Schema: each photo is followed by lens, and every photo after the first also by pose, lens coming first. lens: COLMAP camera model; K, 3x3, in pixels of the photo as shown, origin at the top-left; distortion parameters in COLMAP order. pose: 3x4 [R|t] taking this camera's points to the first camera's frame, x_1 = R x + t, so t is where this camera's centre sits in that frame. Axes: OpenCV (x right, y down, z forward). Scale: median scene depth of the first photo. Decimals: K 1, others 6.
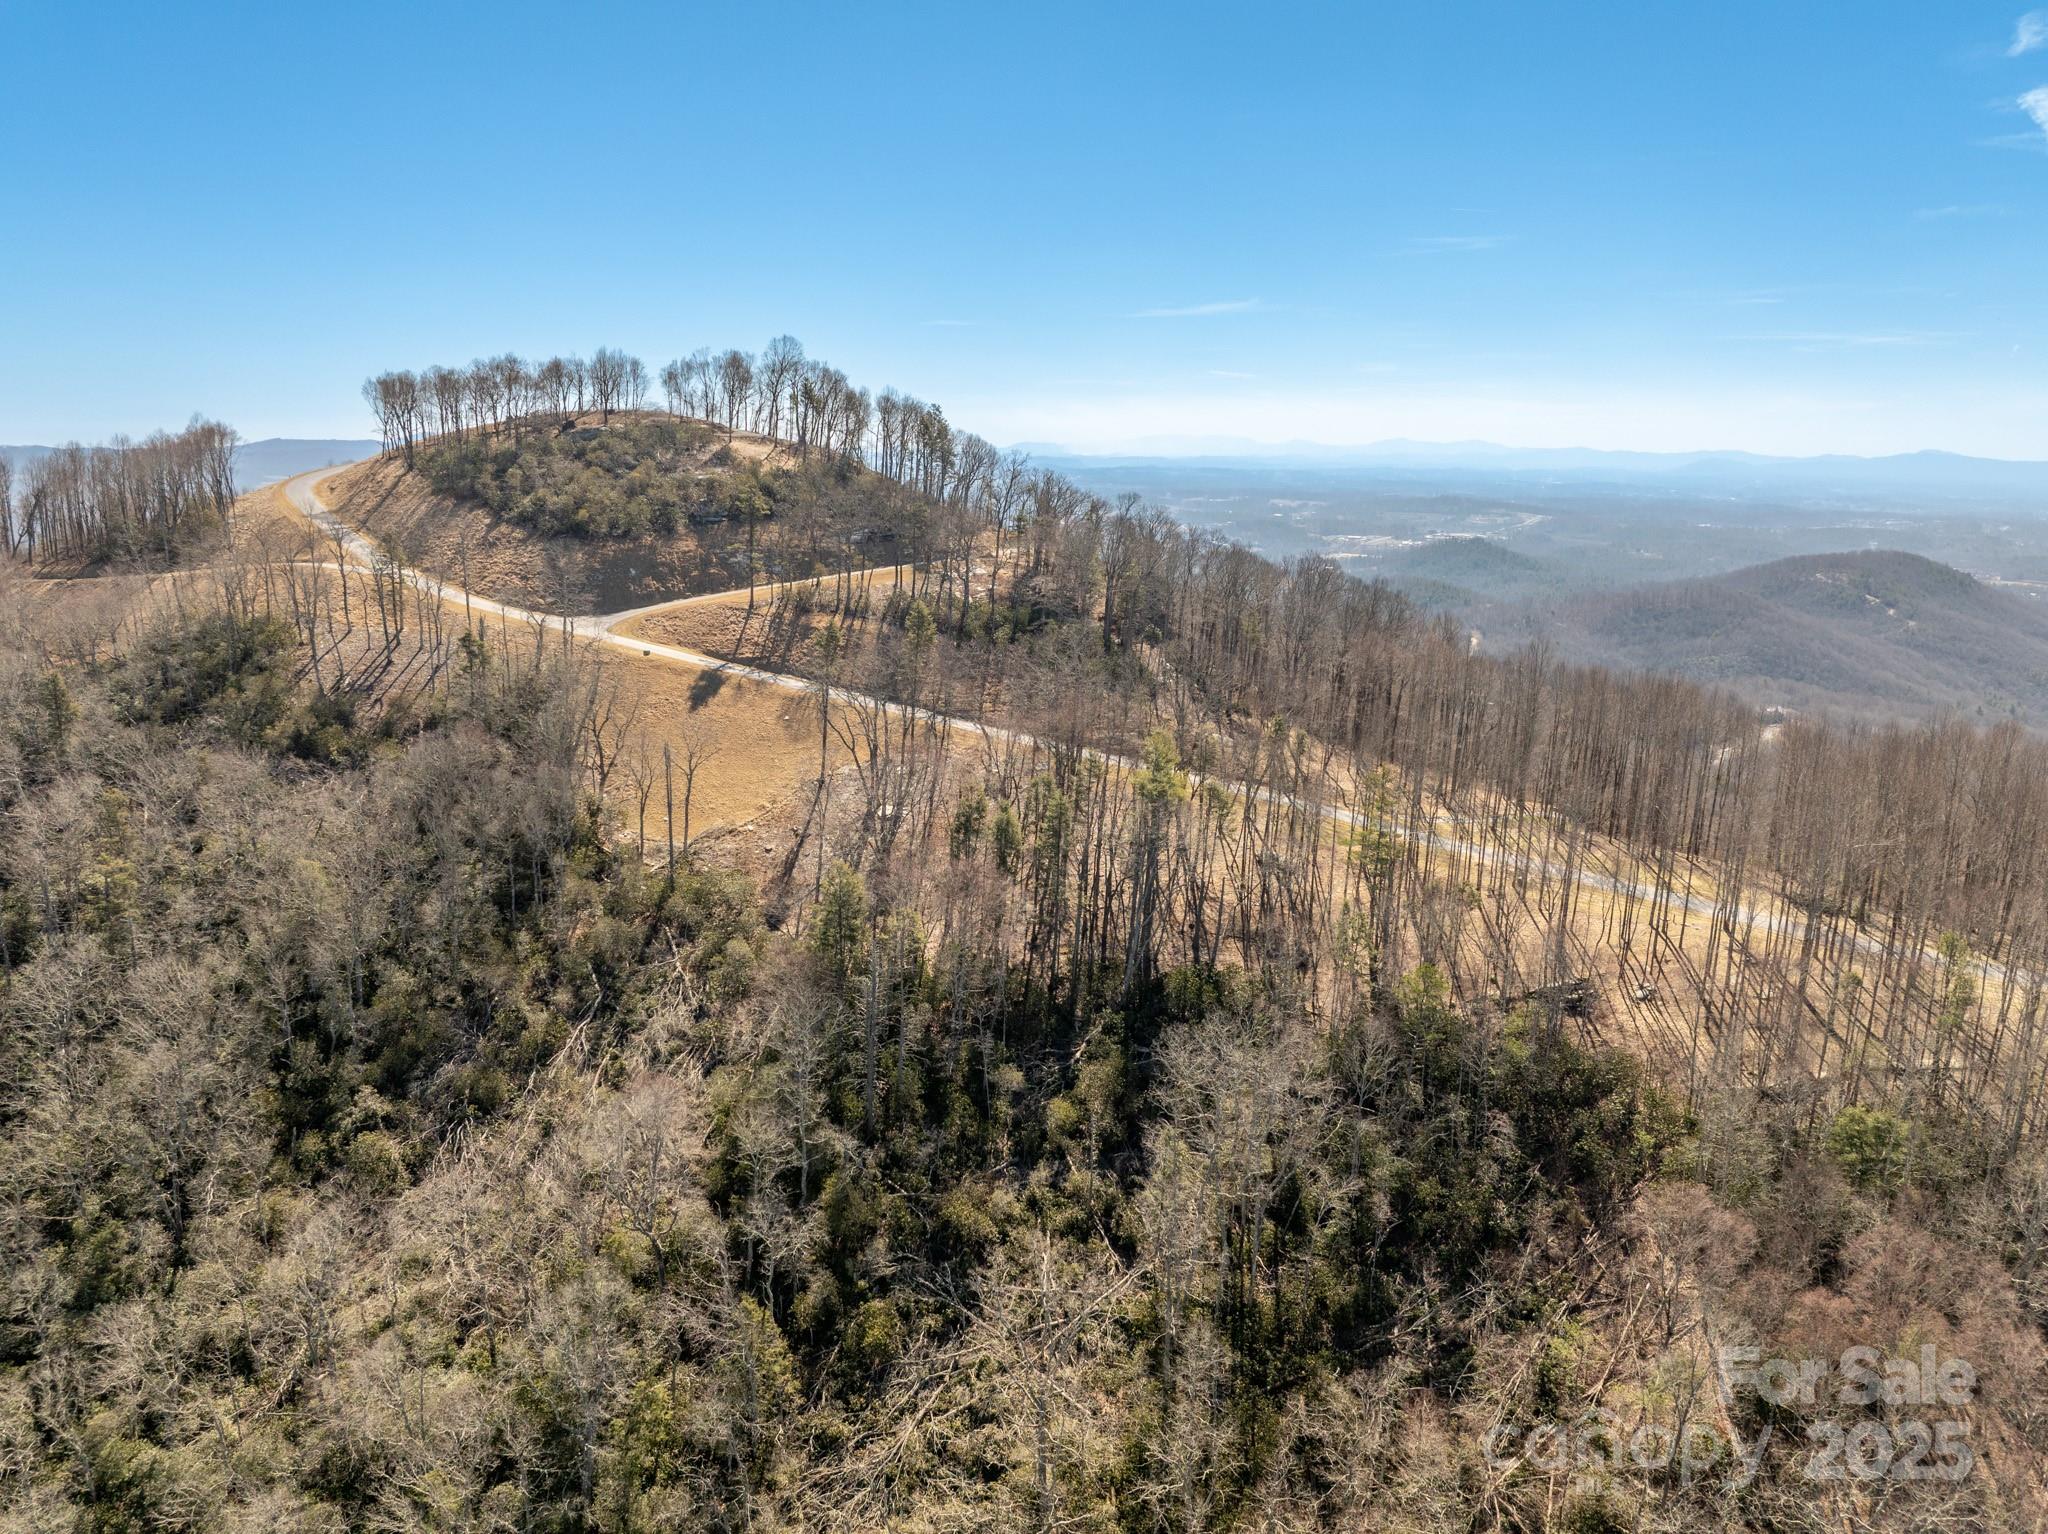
lens RADIAL K [[1441.2, 0, 1023.8], [0, 1441.2, 768.0], [0, 0, 1]] dist [-0.038954, -0.001153]
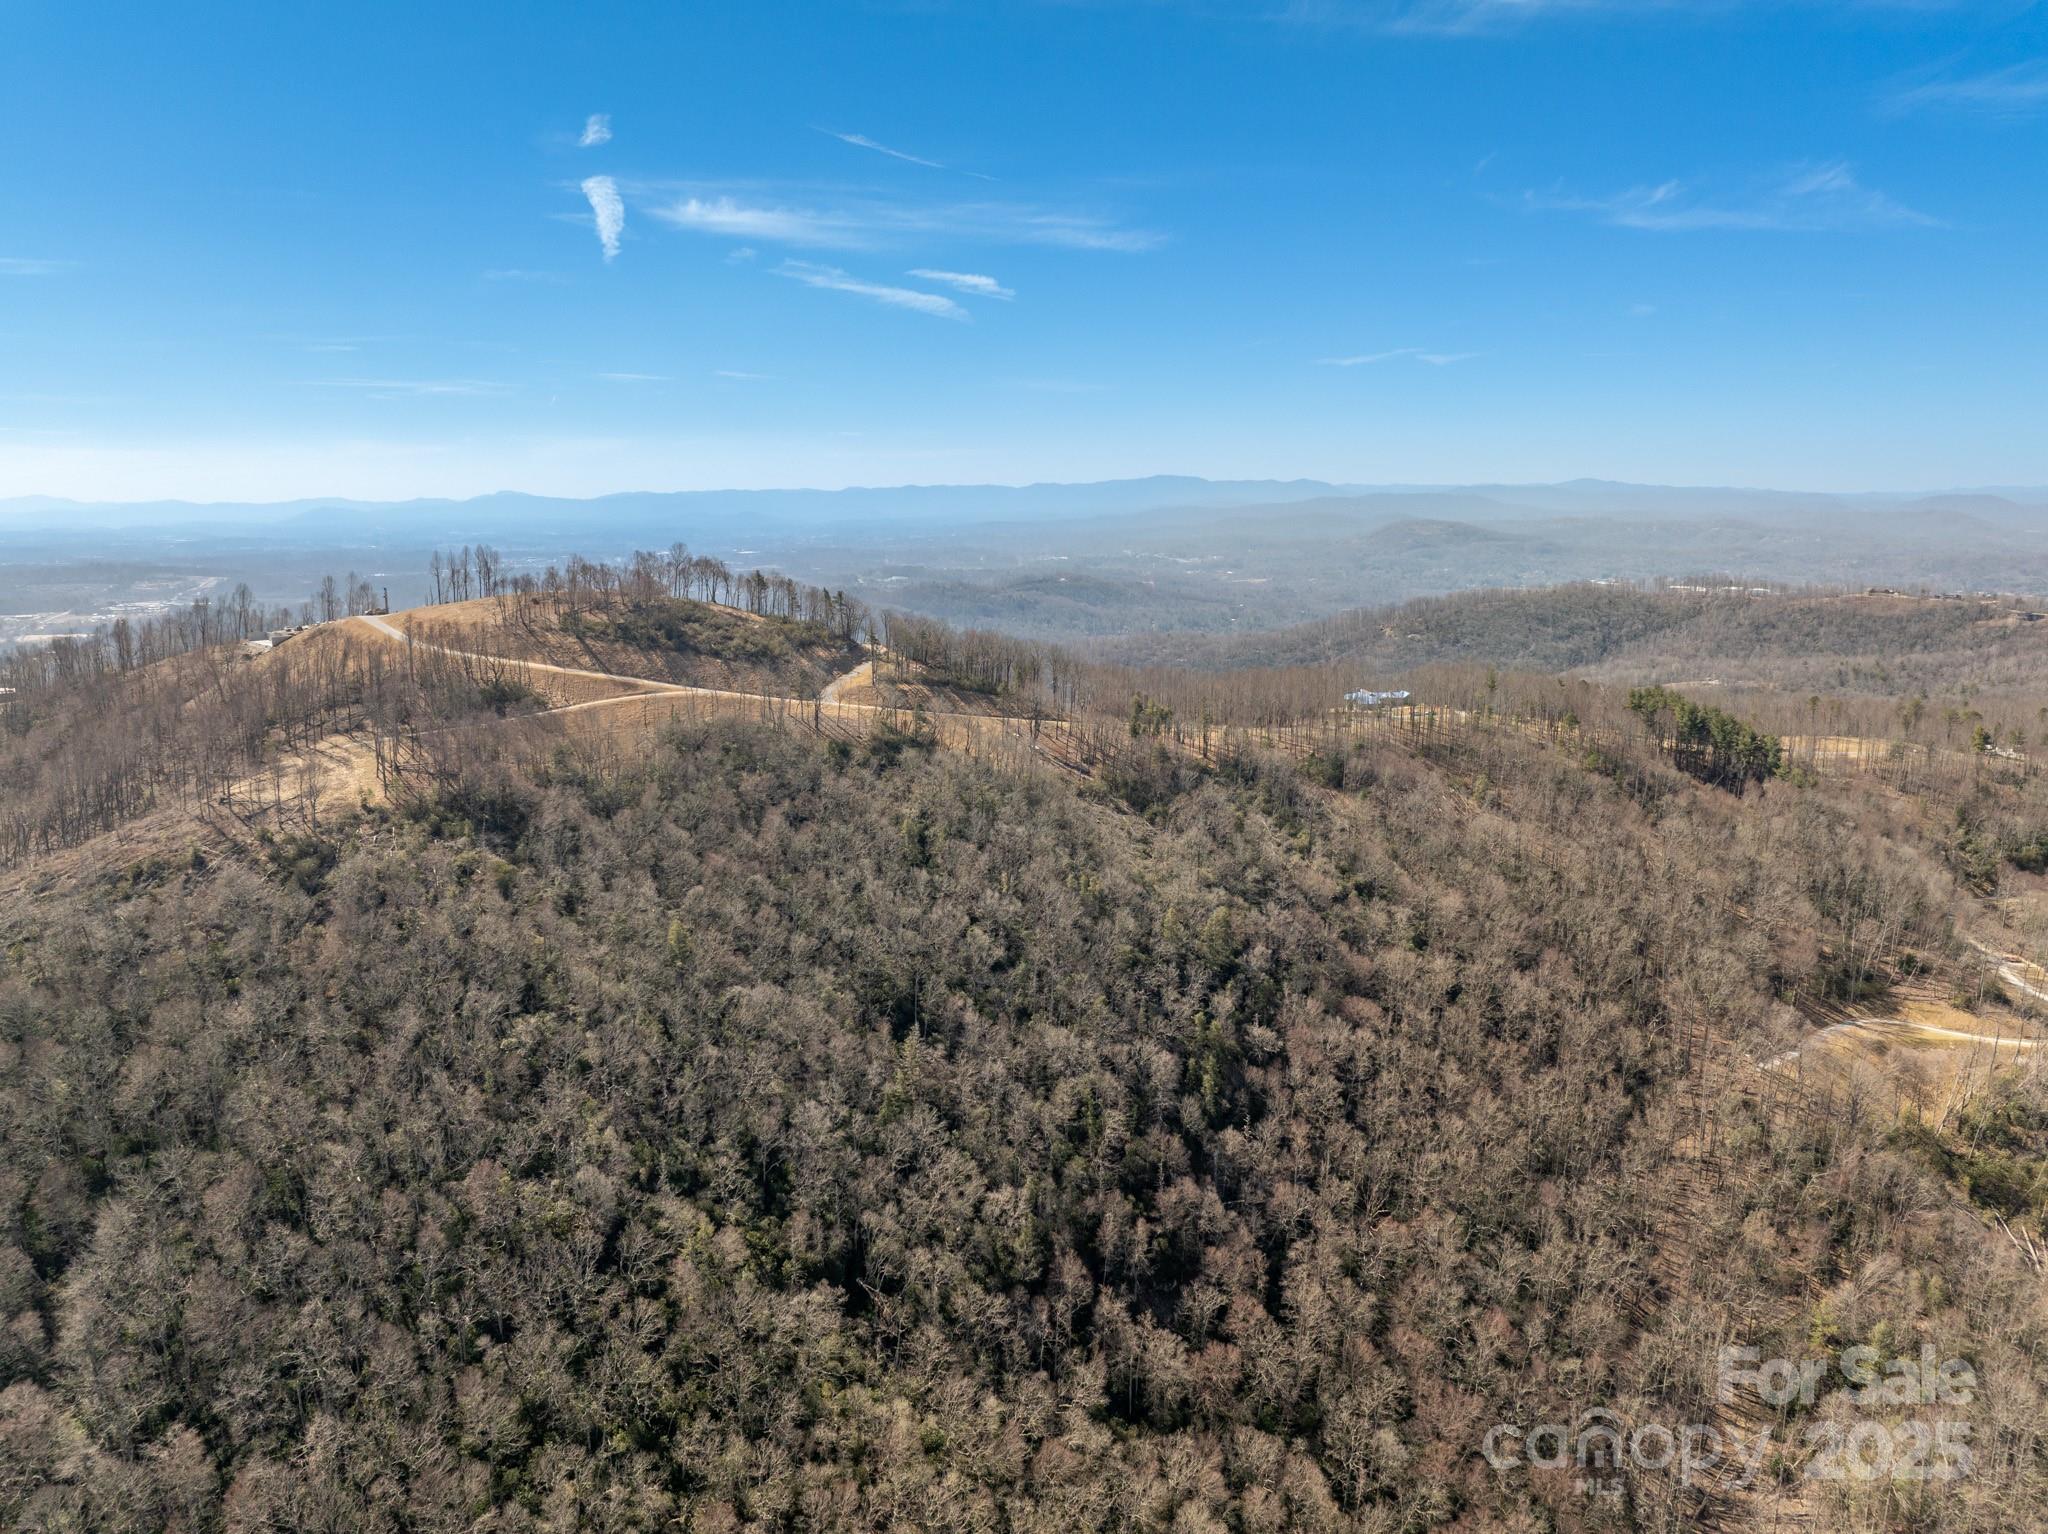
lens RADIAL K [[1441.2, 0, 1021.6], [0, 1441.2, 796.1], [0, 0, 1]] dist [-0.038954, -0.001153]
pose [[0.611831, -0.179041, 0.770459, -1.681718], [0.187398, 0.979125, 0.078716, -0.074598], [-0.768469, 0.096222, 0.632611, -0.506785]]
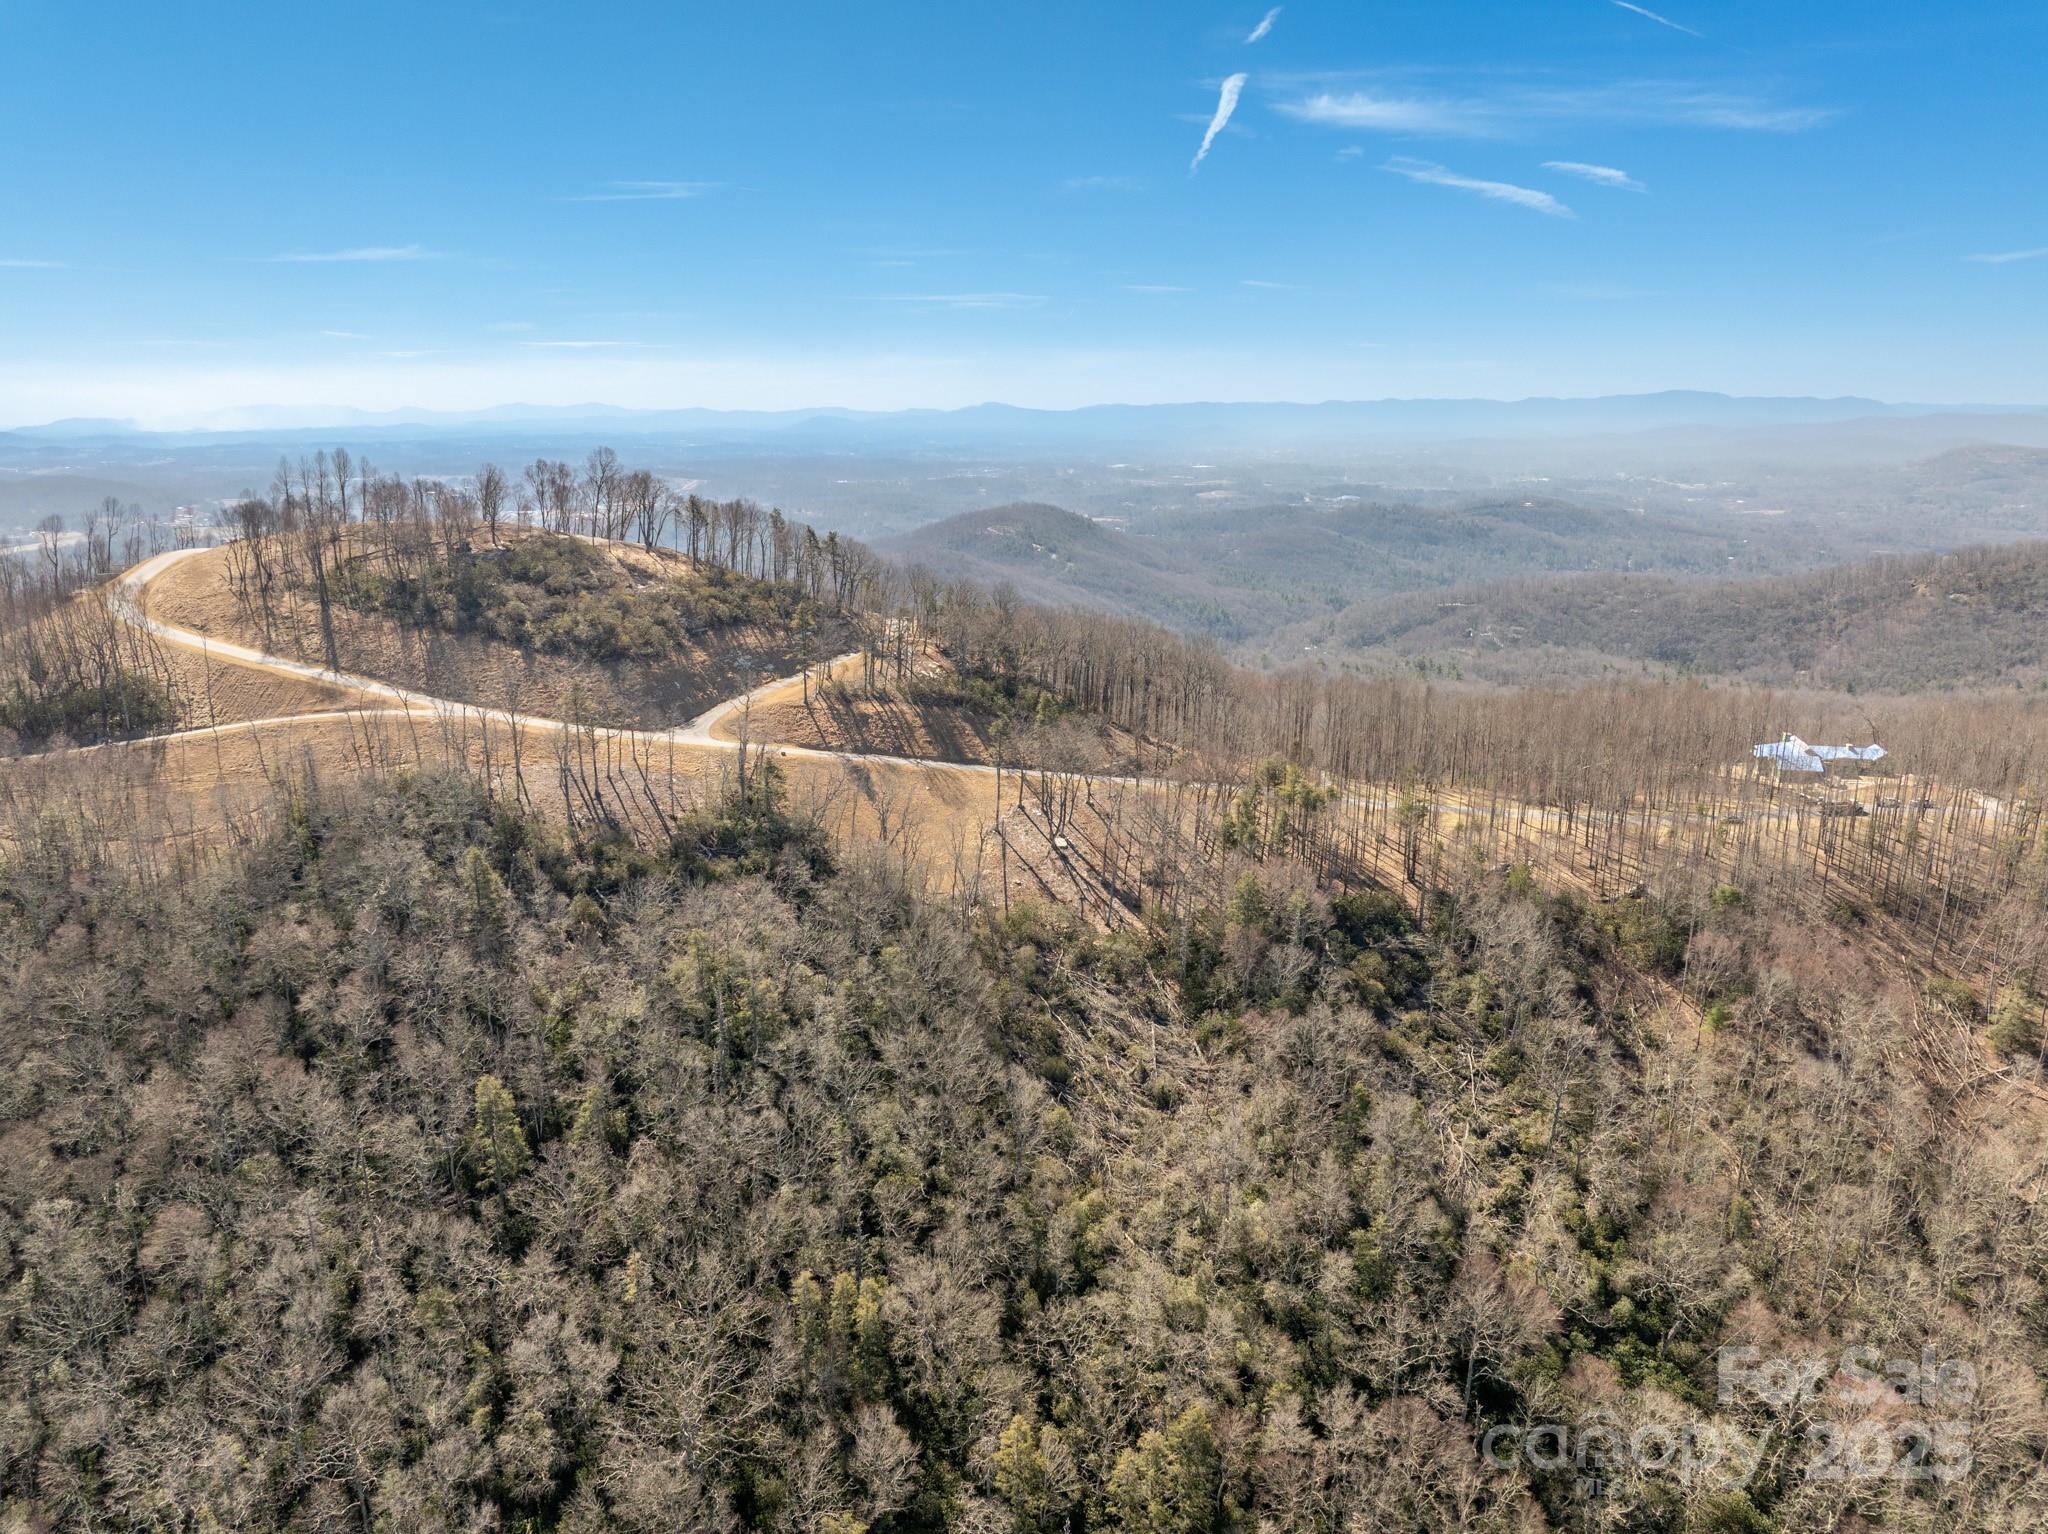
lens RADIAL K [[1441.2, 0, 1022.2], [0, 1441.2, 766.1], [0, 0, 1]] dist [-0.038954, -0.001153]
pose [[0.833008, -0.147345, 0.533279, -0.675374], [0.134095, 0.988914, 0.063774, -0.108375], [-0.536764, 0.018386, 0.843532, -0.140453]]
